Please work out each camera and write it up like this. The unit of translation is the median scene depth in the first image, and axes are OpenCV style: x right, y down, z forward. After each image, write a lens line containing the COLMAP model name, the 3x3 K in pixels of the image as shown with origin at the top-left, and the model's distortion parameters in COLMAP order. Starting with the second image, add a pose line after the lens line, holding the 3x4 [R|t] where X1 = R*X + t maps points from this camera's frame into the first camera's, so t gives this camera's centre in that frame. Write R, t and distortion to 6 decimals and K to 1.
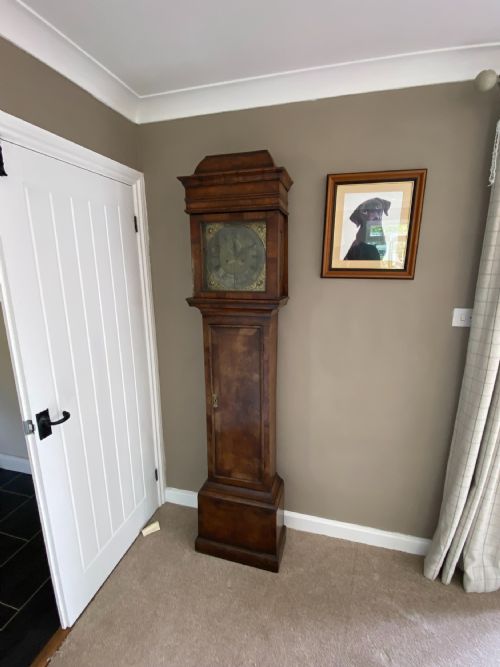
lens RADIAL K [[318.7, 0, 250.0], [0, 318.7, 333.5], [0, 0, 1]] dist [0.047303, -0.038327]
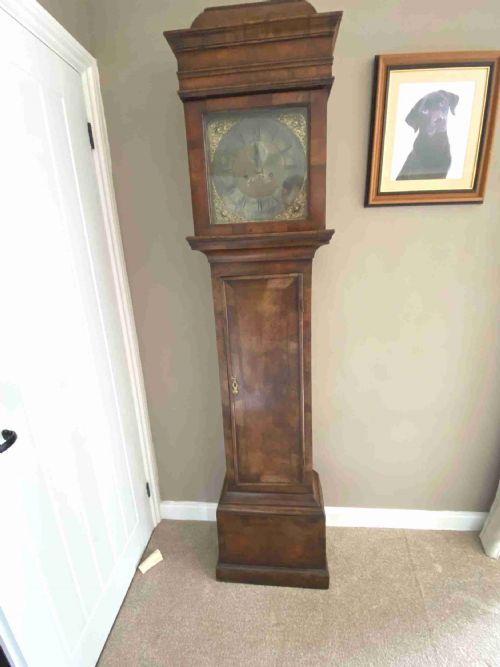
lens RADIAL K [[304.1, 0, 251.6], [0, 304.1, 332.8], [0, 0, 1]] dist [0.026202, -0.023838]
pose [[0.982341, -0.082139, 0.168104, -0.181904], [0.074071, 0.995805, 0.053724, 0.060035], [-0.171812, -0.040323, 0.984304, 0.329481]]
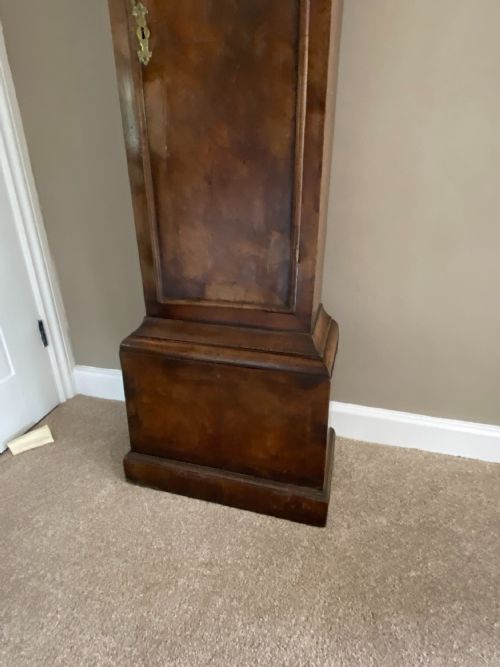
lens RADIAL K [[388.3, 0, 251.3], [0, 388.3, 336.0], [0, 0, 1]] dist [0.035723, -0.034924]
pose [[0.999866, -0.000801, 0.016361, -0.014417], [-0.002709, 0.976968, 0.213370, 0.418800], [-0.016155, -0.213386, 0.976834, 0.597843]]
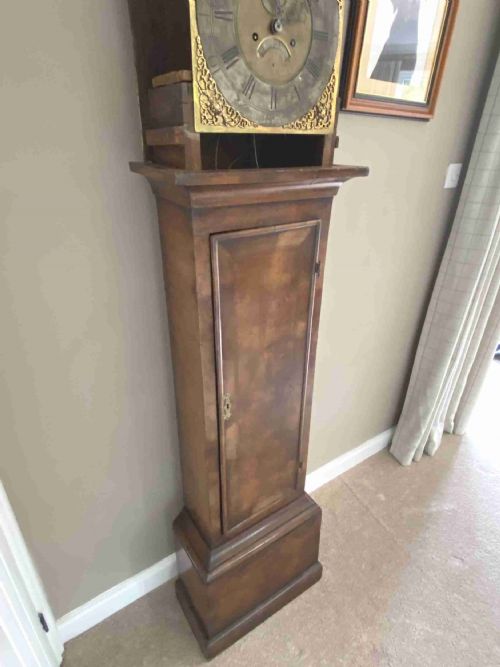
lens RADIAL K [[388.3, 0, 251.3], [0, 388.3, 336.0], [0, 0, 1]] dist [0.035723, -0.034924]
pose [[0.640431, -0.334743, 0.691228, -0.444668], [0.137249, 0.935412, 0.325832, -0.058701], [-0.755653, -0.113803, 0.645010, 0.647041]]
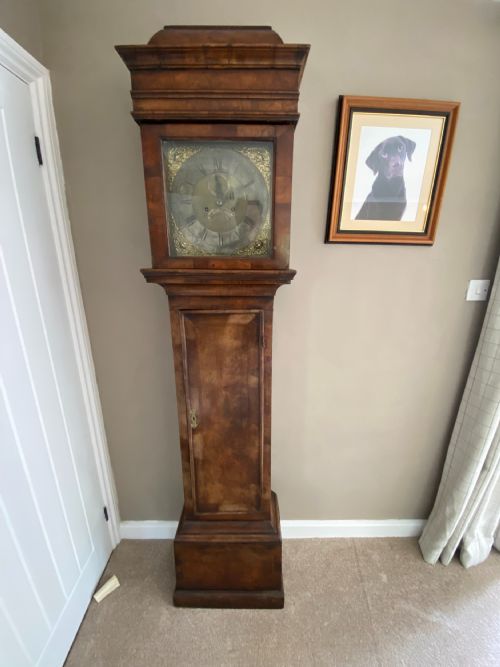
lens RADIAL K [[268.4, 0, 251.0], [0, 268.4, 332.2], [0, 0, 1]] dist [0.020936, -0.020190]
pose [[0.960439, -0.064793, 0.270847, -0.138988], [0.048518, 0.996615, 0.066366, -0.012594], [-0.274231, -0.050599, 0.960332, 0.416435]]
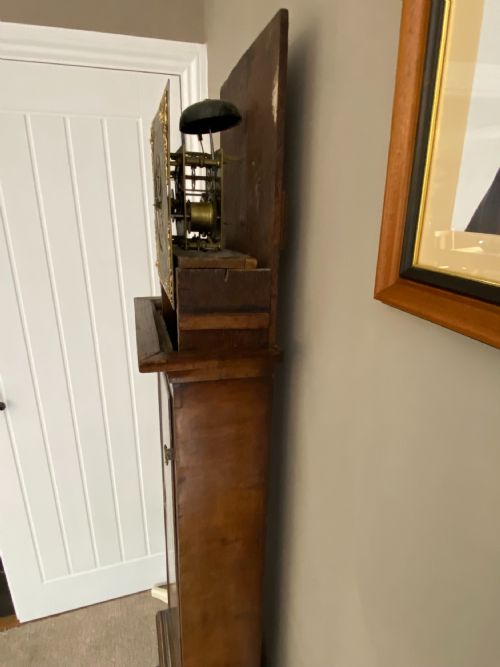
lens RADIAL K [[388.3, 0, 251.3], [0, 388.3, 336.0], [0, 0, 1]] dist [0.035723, -0.034924]
pose [[0.537844, 0.276341, -0.796467, 0.398492], [-0.192318, 0.960058, 0.203230, -0.190710], [0.820815, 0.043870, 0.569507, 0.769357]]
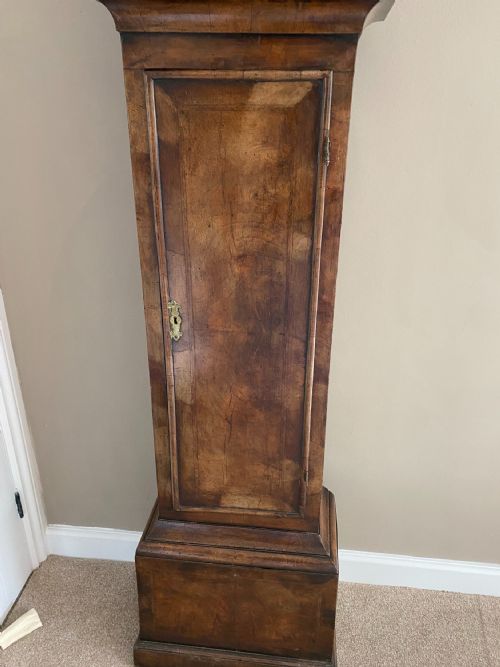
lens RADIAL K [[505.4, 0, 253.3], [0, 505.4, 330.1], [0, 0, 1]] dist [0.059031, -0.050513]
pose [[0.984221, -0.050710, 0.169519, -0.121690], [0.014024, 0.977395, 0.210957, 0.108416], [-0.176385, -0.205251, 0.962684, 0.461770]]
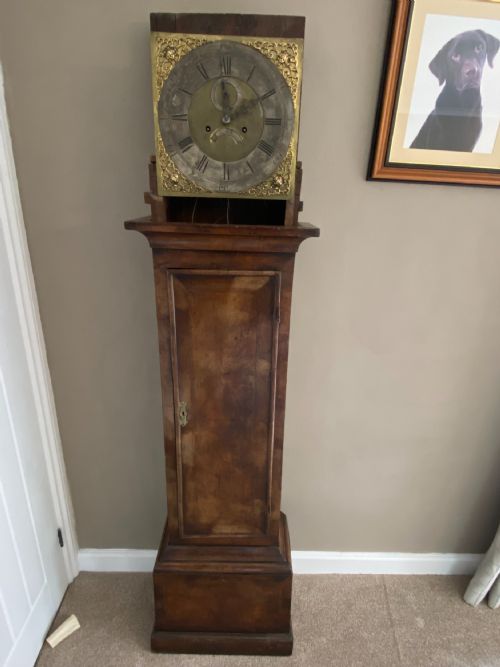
lens RADIAL K [[388.3, 0, 251.3], [0, 388.3, 336.0], [0, 0, 1]] dist [0.035723, -0.034924]
pose [[0.958747, -0.062614, 0.277278, -0.175804], [0.022719, 0.989197, 0.144821, -0.010112], [-0.283350, -0.132547, 0.949812, 0.375969]]
